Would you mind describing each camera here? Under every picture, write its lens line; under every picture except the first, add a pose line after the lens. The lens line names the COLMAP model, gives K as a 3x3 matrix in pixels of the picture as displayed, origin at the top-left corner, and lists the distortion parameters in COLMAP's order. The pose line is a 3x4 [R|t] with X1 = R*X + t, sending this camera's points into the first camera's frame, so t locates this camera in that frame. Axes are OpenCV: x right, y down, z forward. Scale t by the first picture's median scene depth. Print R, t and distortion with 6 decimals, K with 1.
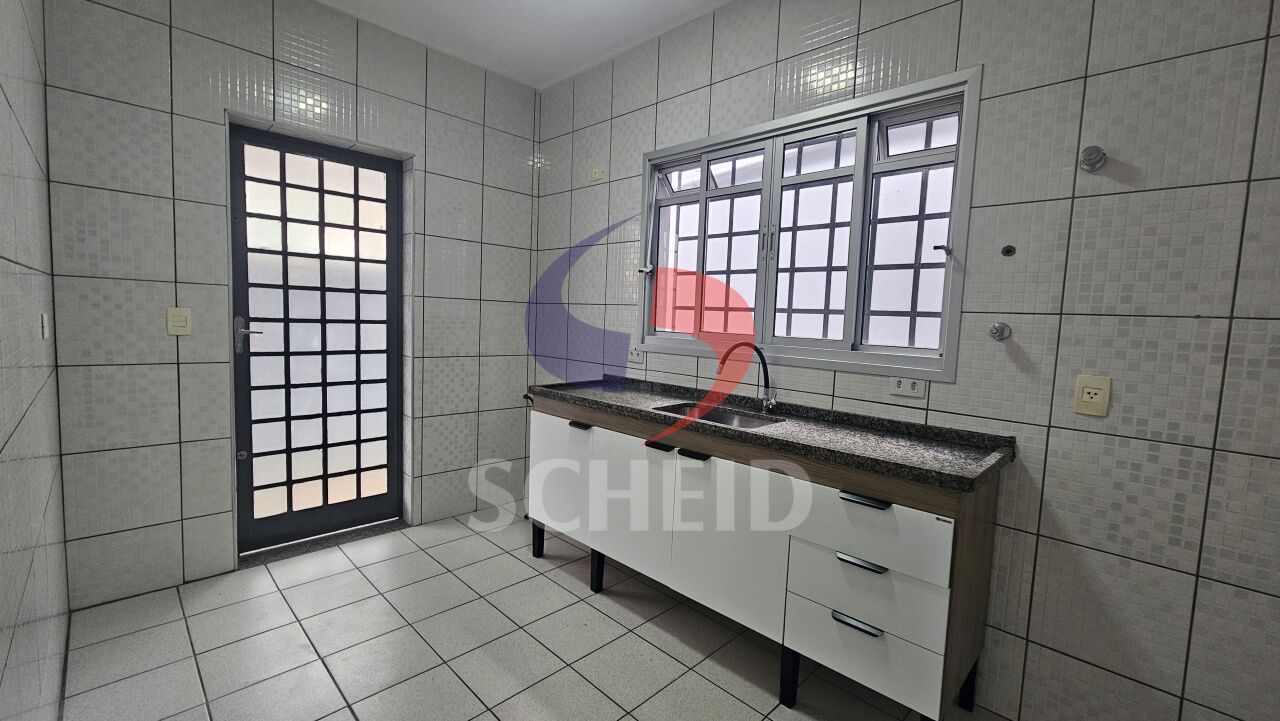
lens RADIAL K [[524.3, 0, 640.0], [0, 524.3, 349.4], [0, 0, 1]] dist [0.000283, 0.000086]
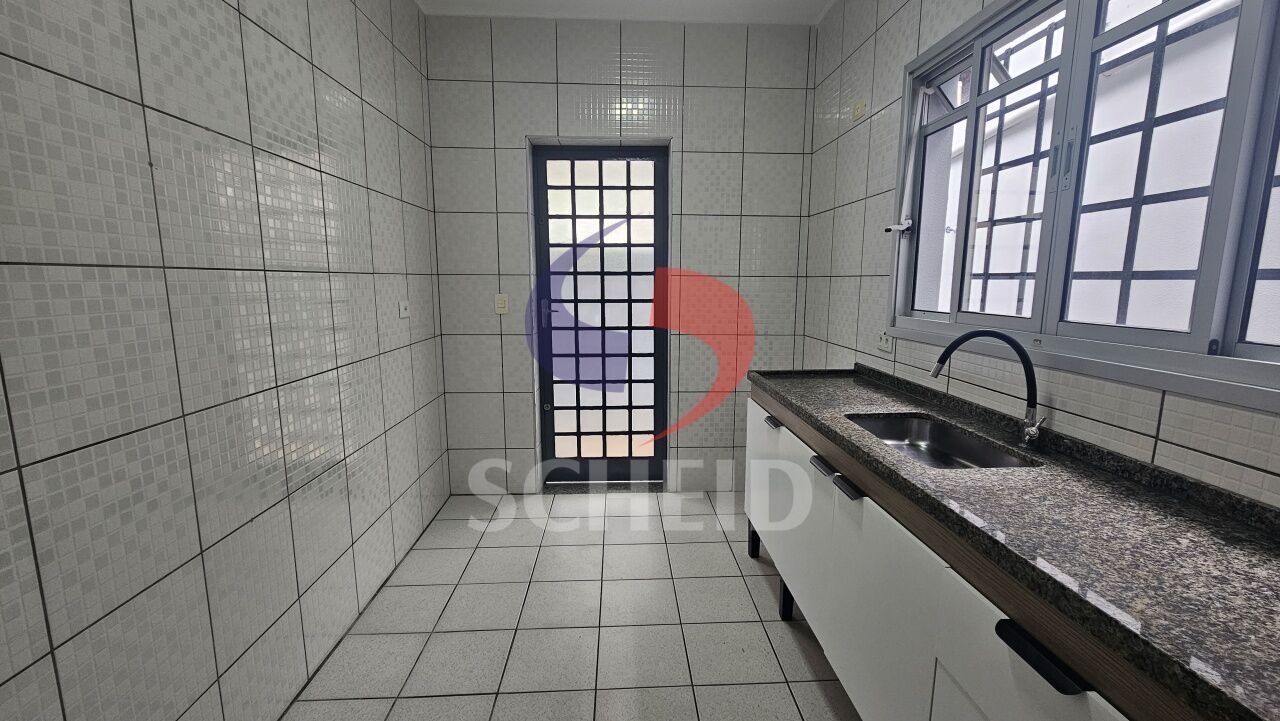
lens RADIAL K [[524.3, 0, 641.8], [0, 524.3, 351.0], [0, 0, 1]] dist [0.000283, 0.000086]
pose [[0.734216, 0.052903, -0.676851, 0.251878], [-0.014887, 0.997974, 0.061854, -0.016799], [0.678752, -0.035338, 0.733517, 0.198998]]
